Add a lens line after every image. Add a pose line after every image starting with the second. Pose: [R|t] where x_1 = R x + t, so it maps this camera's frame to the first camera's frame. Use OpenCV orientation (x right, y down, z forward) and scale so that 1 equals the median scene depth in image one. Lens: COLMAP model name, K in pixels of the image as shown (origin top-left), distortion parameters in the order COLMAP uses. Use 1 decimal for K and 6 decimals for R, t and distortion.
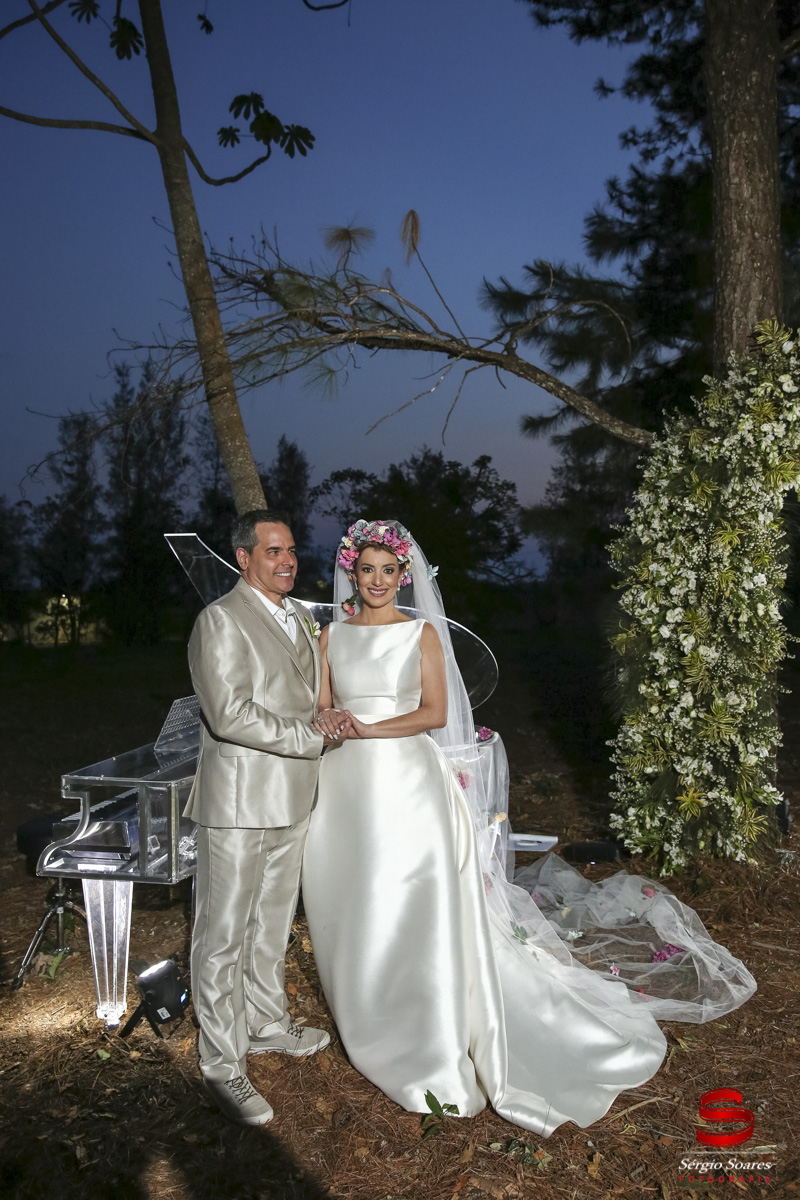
lens RADIAL K [[943.0, 0, 400.0], [0, 943.0, 600.0], [0, 0, 1]] dist [-0.045574, 0.005841]
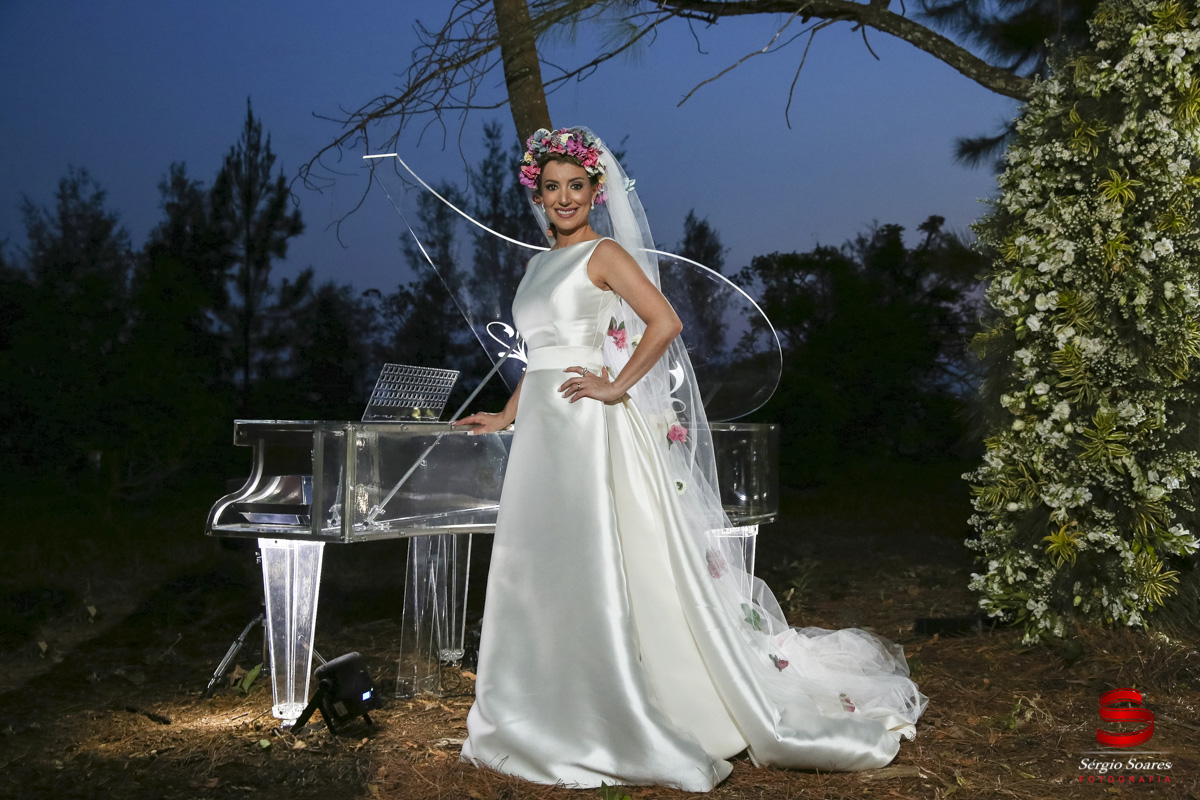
lens RADIAL K [[1213.5, 0, 603.0], [0, 1213.5, 394.3], [0, 0, 1]] dist [-0.022812, 0.179205]
pose [[0.978593, 0.012812, -0.205404, 0.144142], [-0.019891, 0.999276, -0.032439, 0.131509], [0.204839, 0.035830, 0.978140, -0.032798]]
